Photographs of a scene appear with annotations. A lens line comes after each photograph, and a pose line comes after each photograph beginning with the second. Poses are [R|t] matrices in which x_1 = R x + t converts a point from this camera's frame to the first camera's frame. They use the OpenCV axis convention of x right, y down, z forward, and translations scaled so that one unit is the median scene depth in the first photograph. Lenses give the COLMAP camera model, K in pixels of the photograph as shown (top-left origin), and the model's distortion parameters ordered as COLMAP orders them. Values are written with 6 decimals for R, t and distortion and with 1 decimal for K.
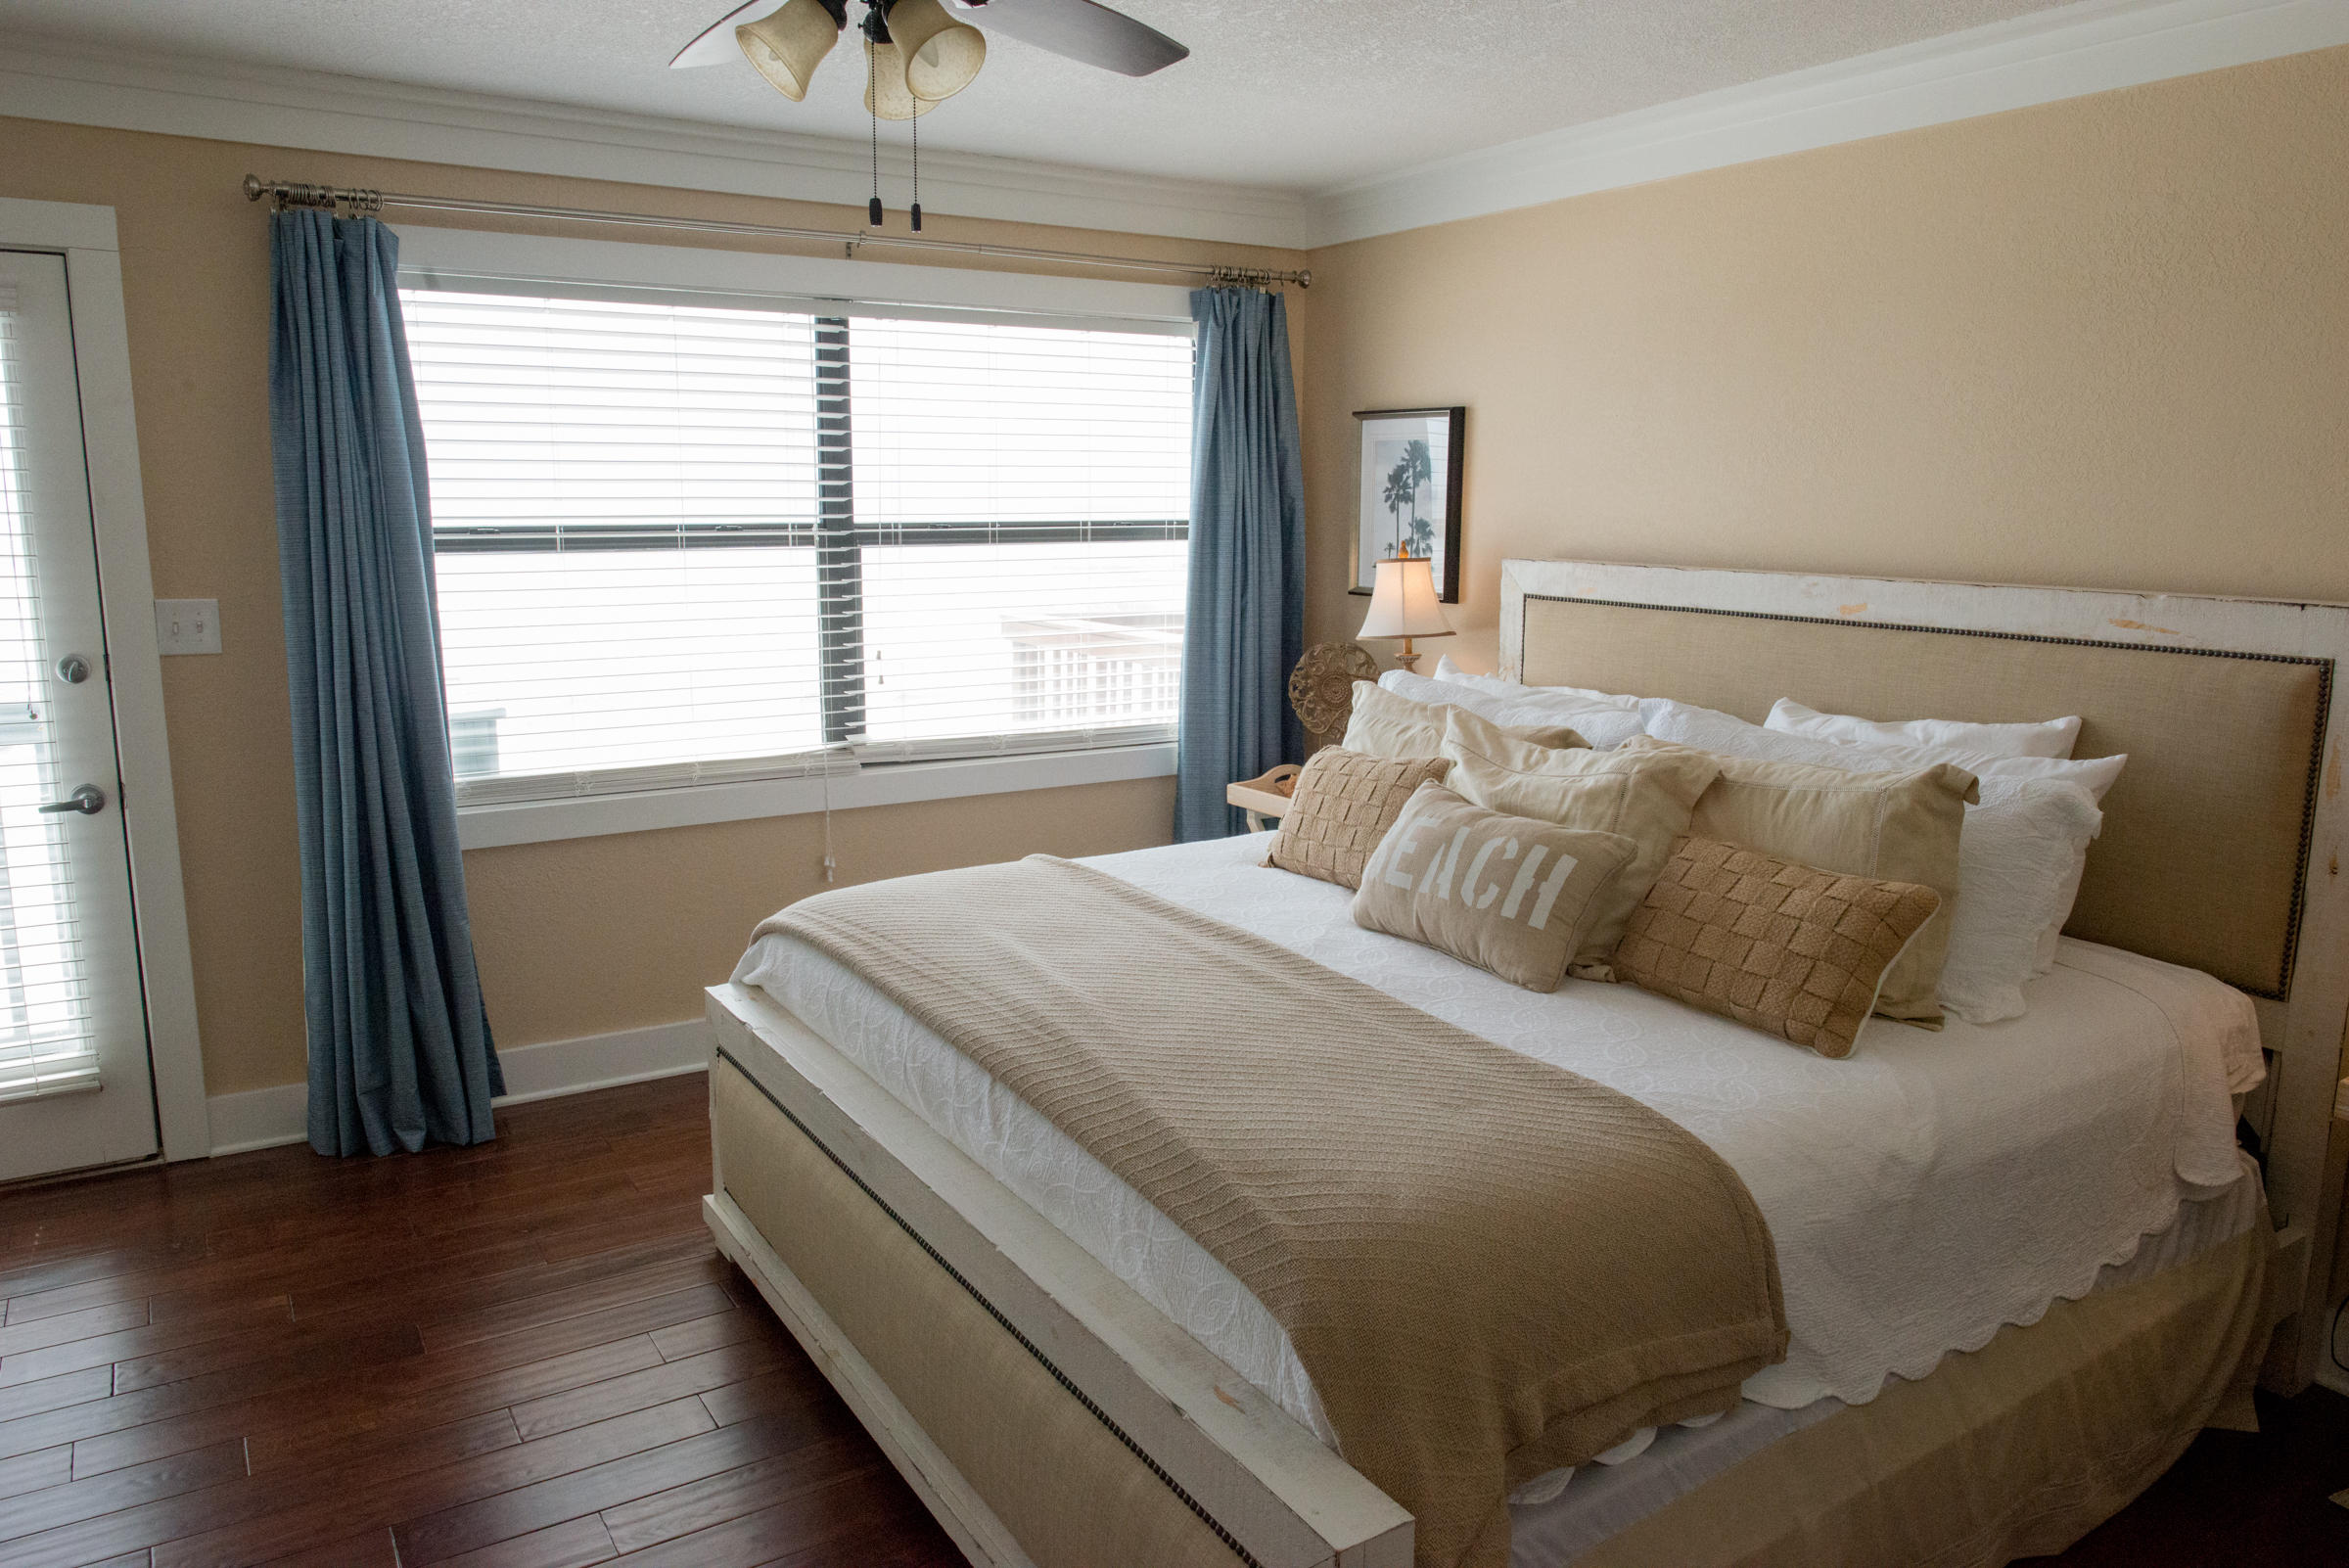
lens RADIAL K [[1597.7, 0, 1178.8], [0, 1597.7, 790.7], [0, 0, 1]] dist [0.002949, -0.008663]
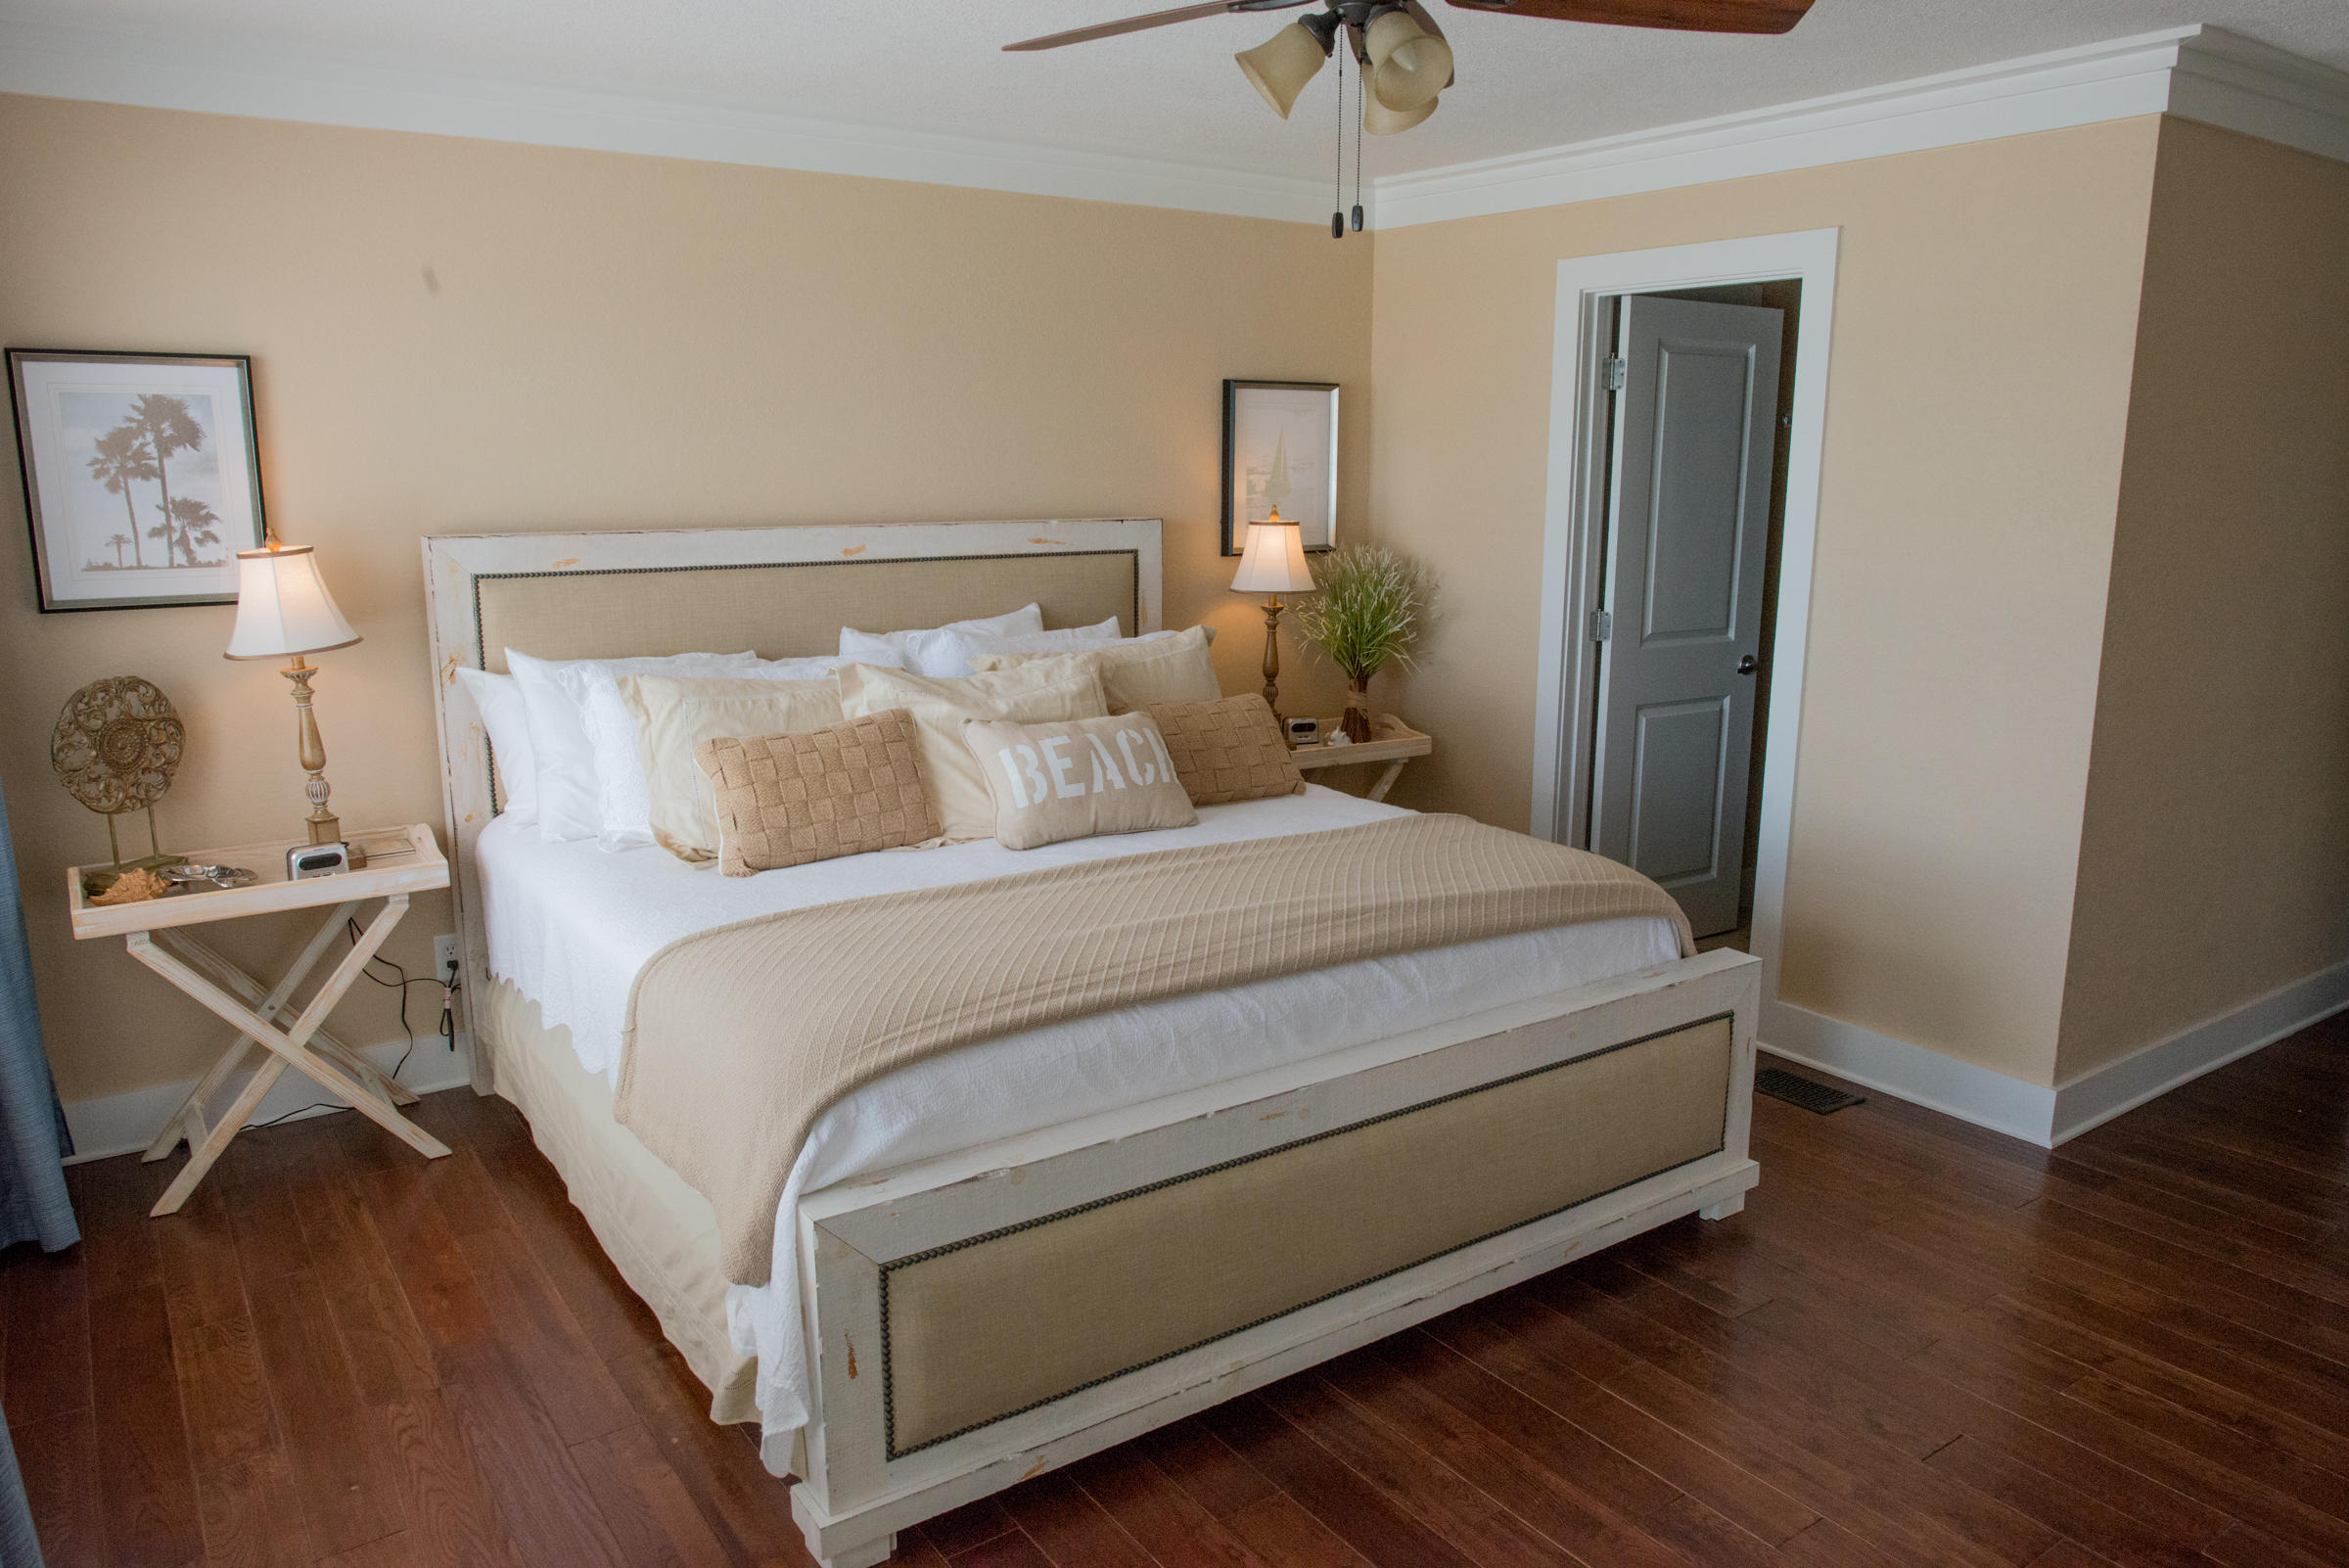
lens RADIAL K [[1597.7, 0, 1178.8], [0, 1597.7, 790.7], [0, 0, 1]] dist [0.002949, -0.008663]
pose [[-0.029867, -0.216169, 0.975899, -0.817565], [0.184103, 0.958441, 0.217937, -0.150924], [-0.982453, 0.186175, 0.011171, 0.721087]]
